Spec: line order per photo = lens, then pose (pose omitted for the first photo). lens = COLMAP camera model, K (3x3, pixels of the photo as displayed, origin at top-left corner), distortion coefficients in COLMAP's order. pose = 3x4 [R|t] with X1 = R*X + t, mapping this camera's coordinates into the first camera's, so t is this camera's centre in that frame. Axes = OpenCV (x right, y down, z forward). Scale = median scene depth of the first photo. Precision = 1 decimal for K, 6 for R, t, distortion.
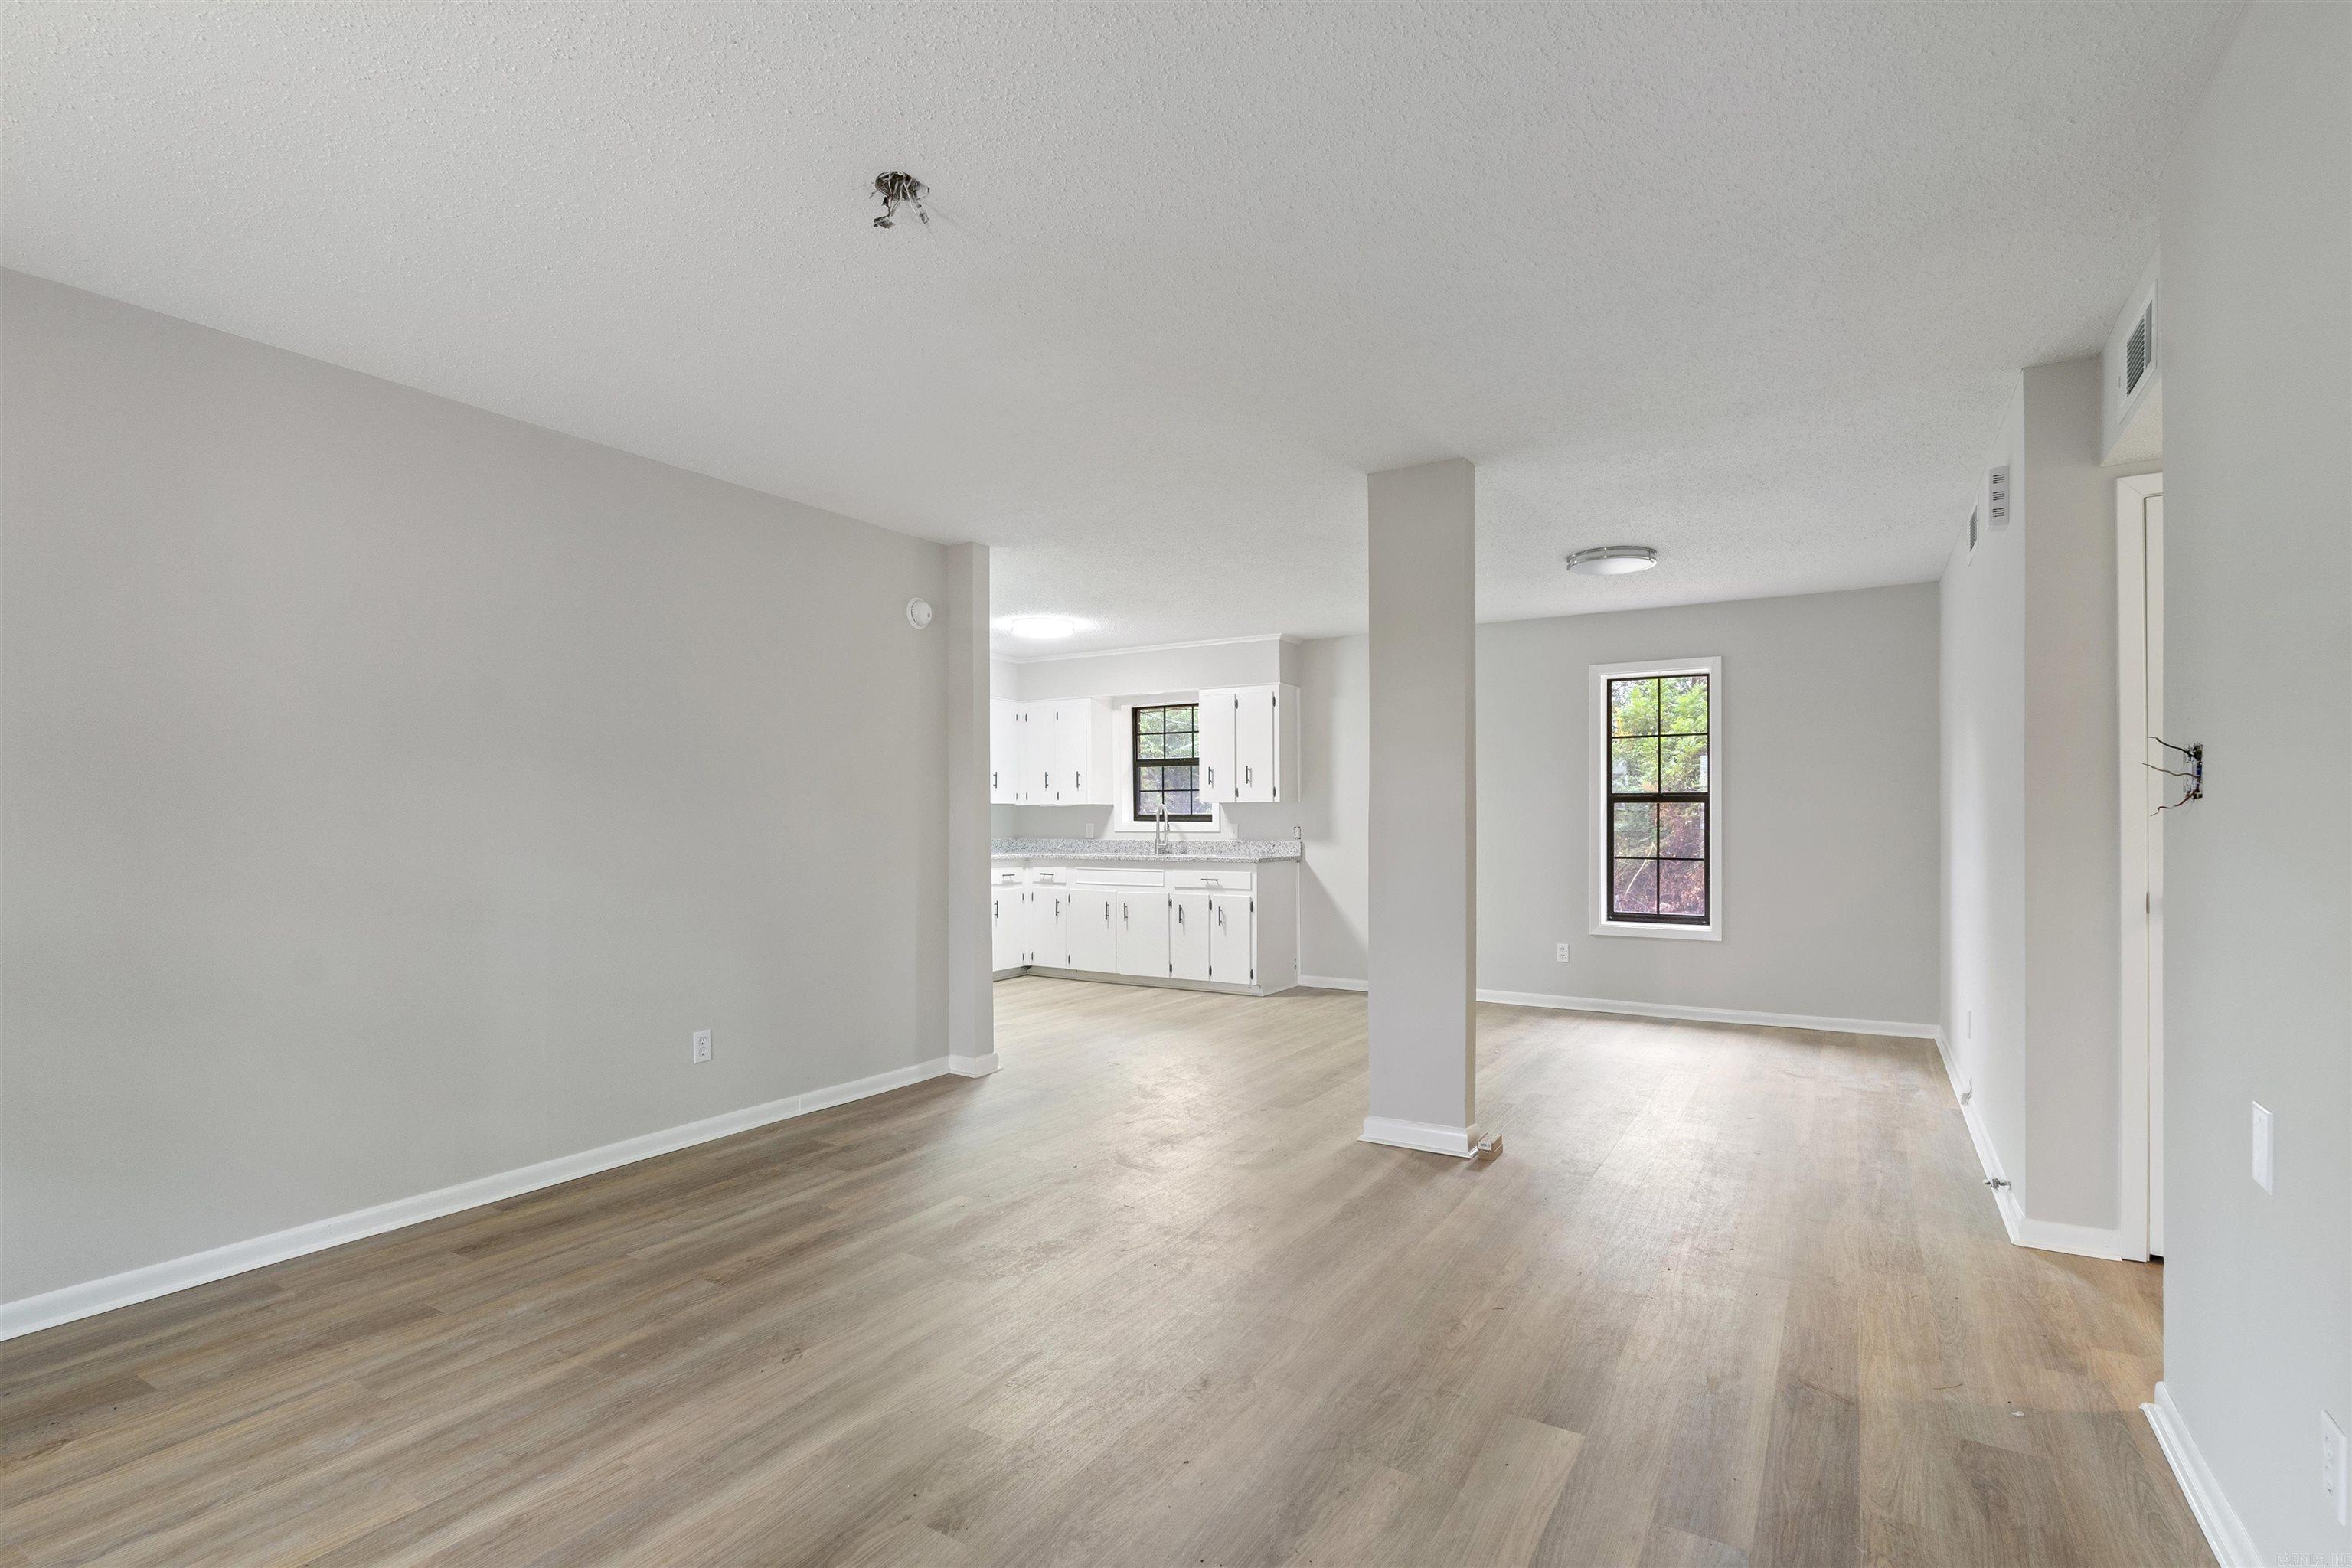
lens RADIAL K [[1105.9, 0, 1174.4], [0, 1105.9, 791.6], [0, 0, 1]] dist [-0.010647, 0.000186]
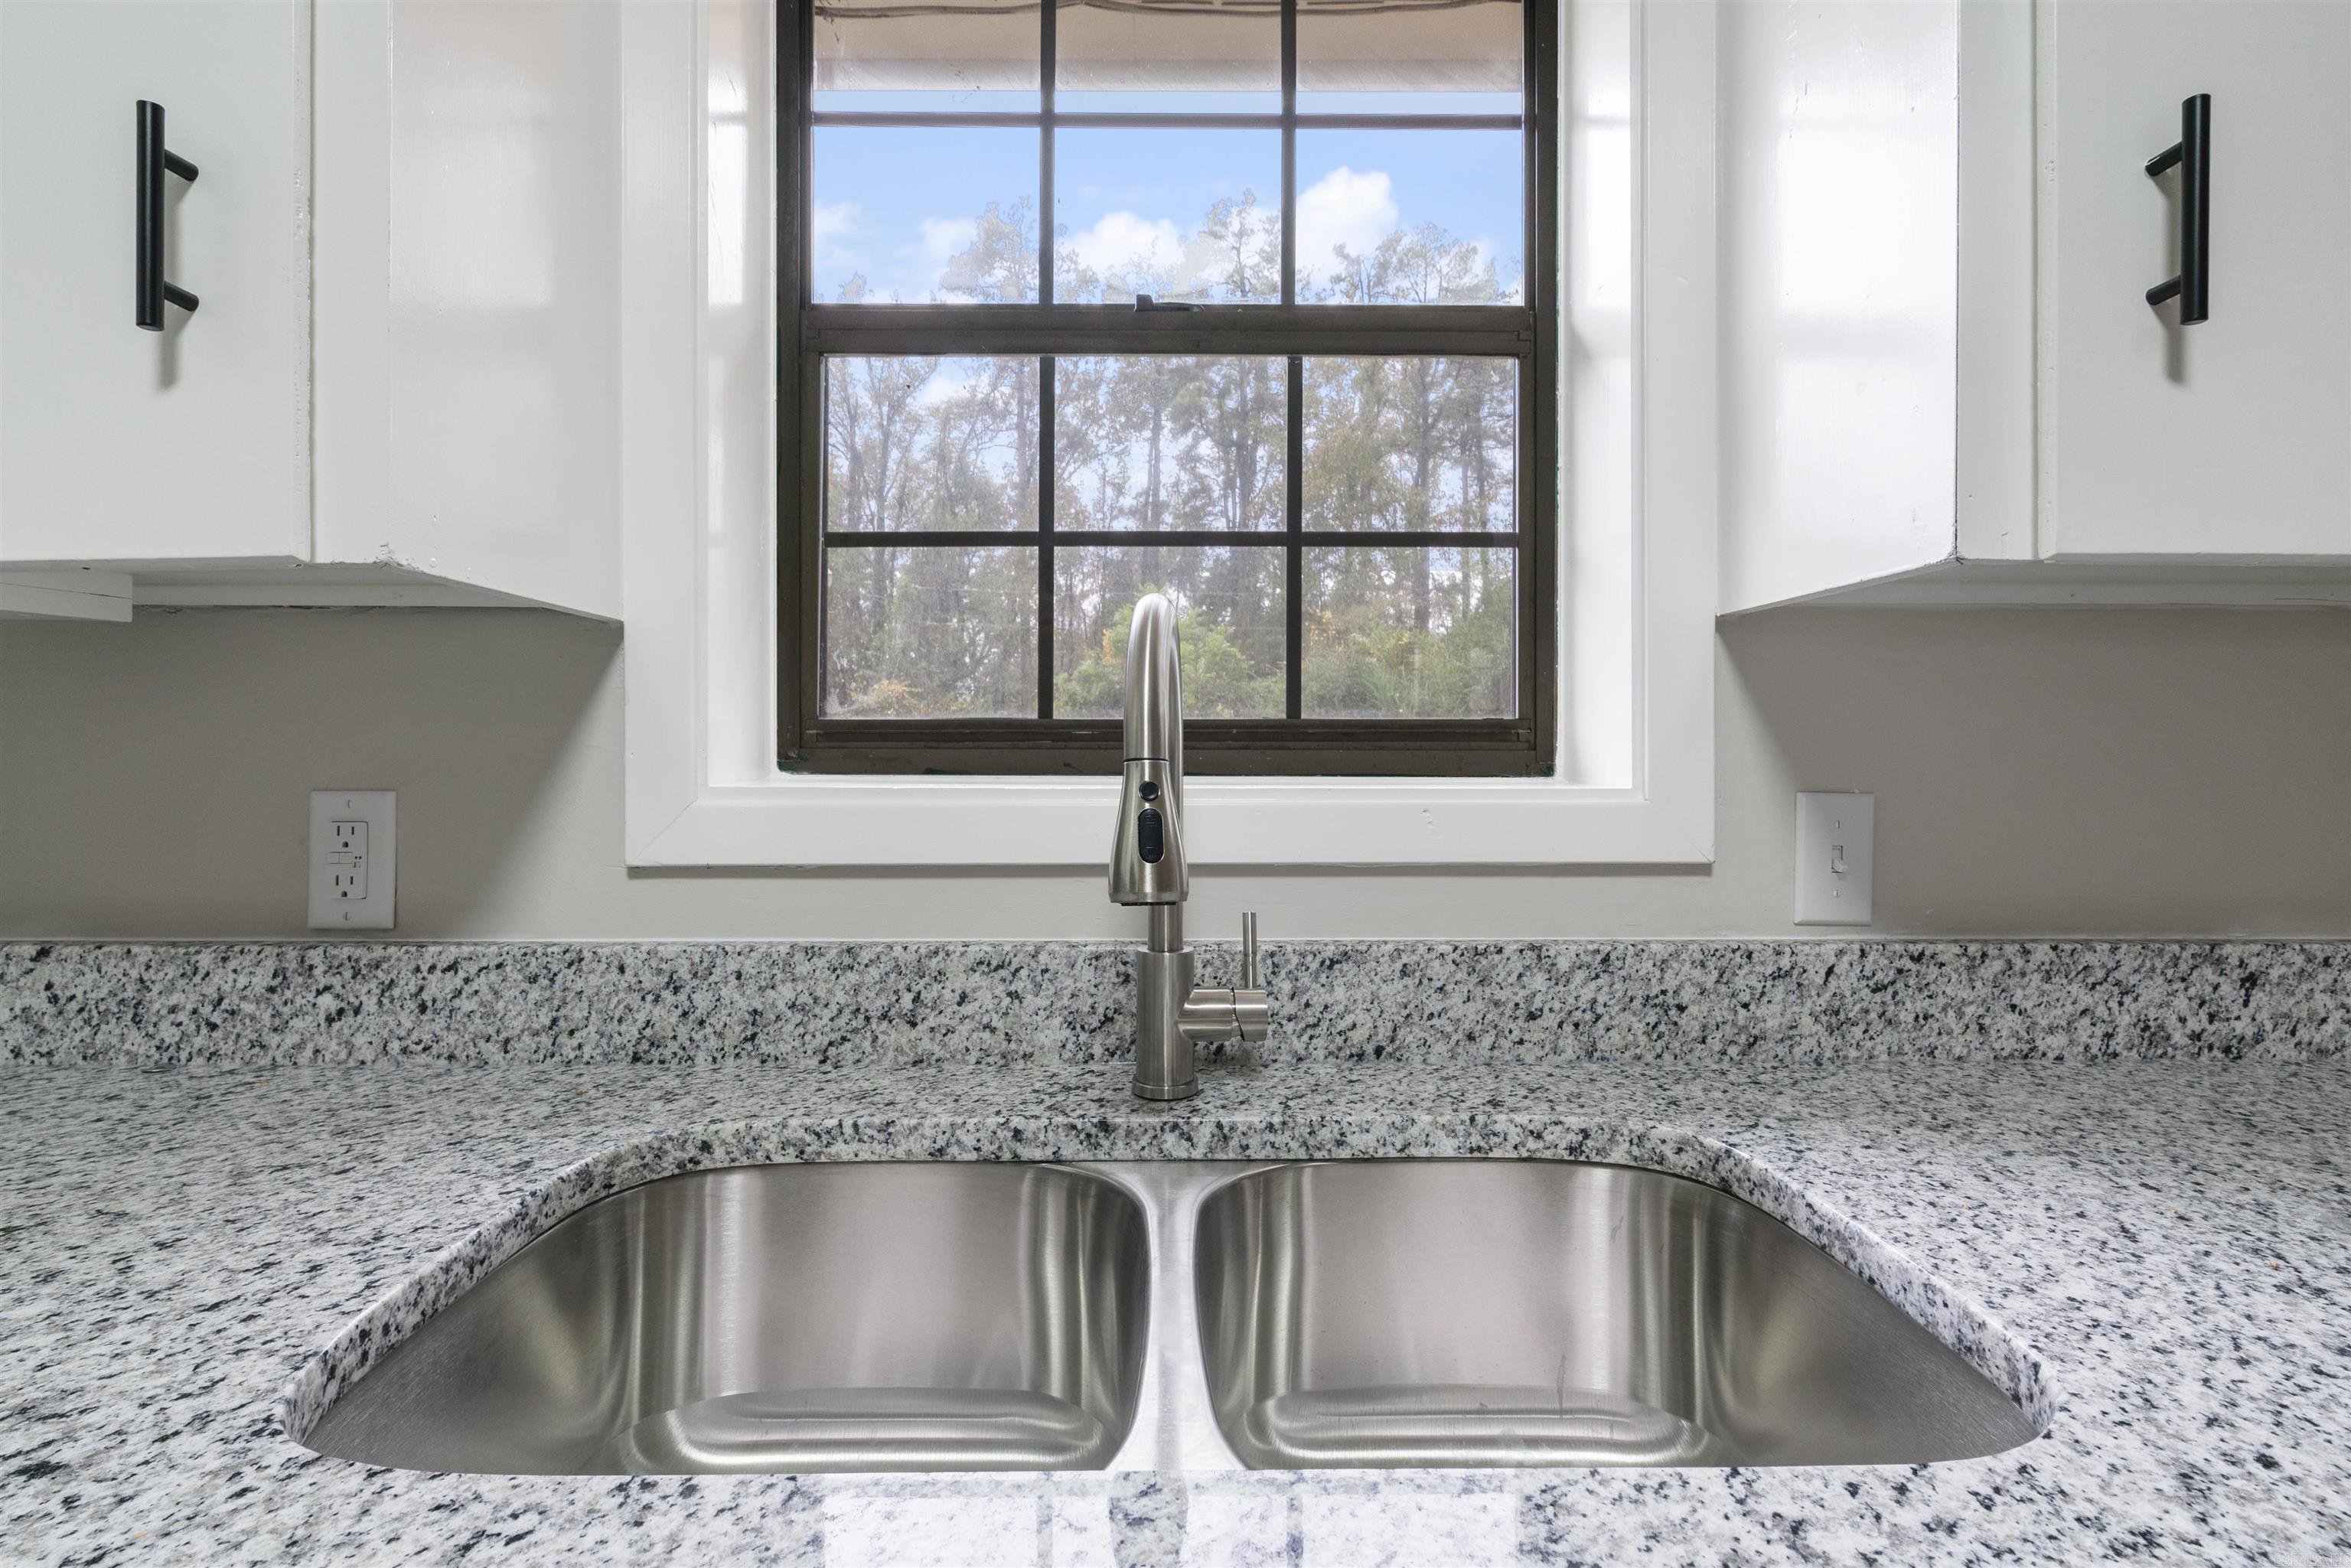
lens RADIAL K [[1139.1, 0, 1172.9], [0, 1139.1, 749.3], [0, 0, 1]] dist [-0.000430, 0.000121]
pose [[0.852601, 0.002666, 0.522556, -0.071052], [-0.013679, 0.999758, 0.017218, 0.022884], [-0.522383, -0.021828, 0.852431, 0.922856]]
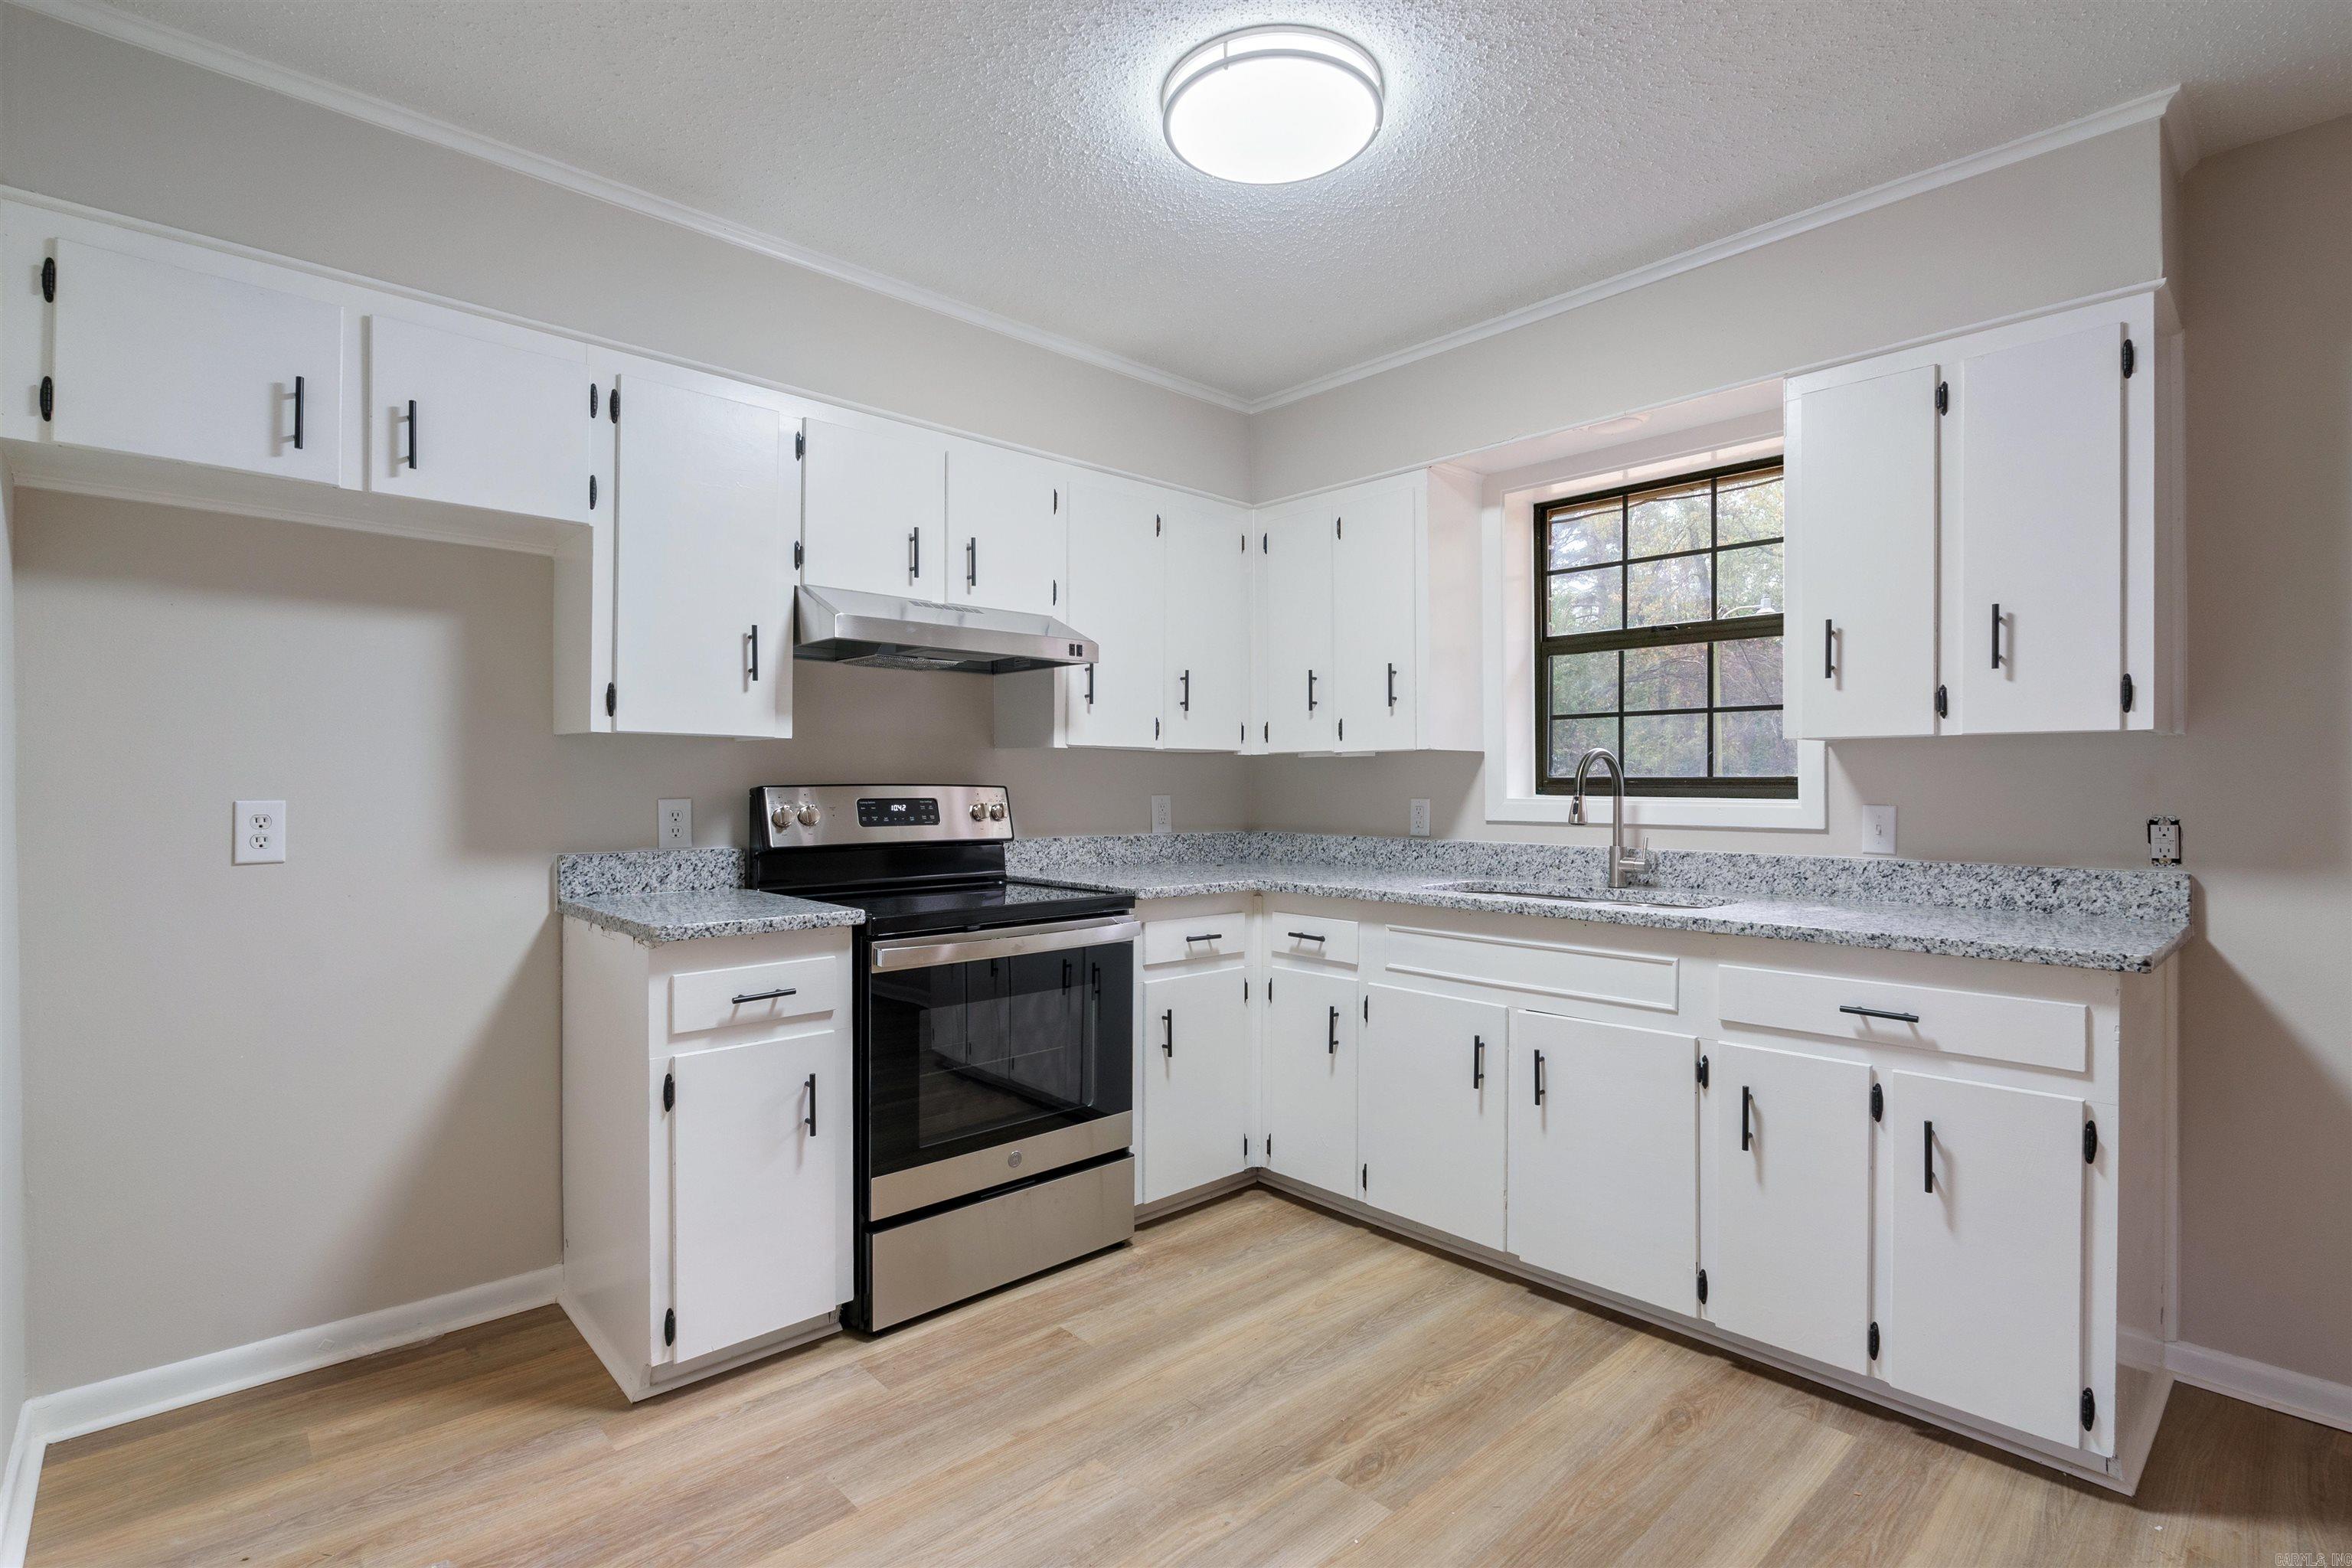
lens RADIAL K [[1105.9, 0, 1174.4], [0, 1105.9, 791.6], [0, 0, 1]] dist [-0.010647, 0.000186]
pose [[0.961450, 0.005558, -0.274923, -0.055653], [0.002945, 0.999530, 0.030503, 0.014370], [0.274964, -0.030137, 0.960982, 0.627285]]
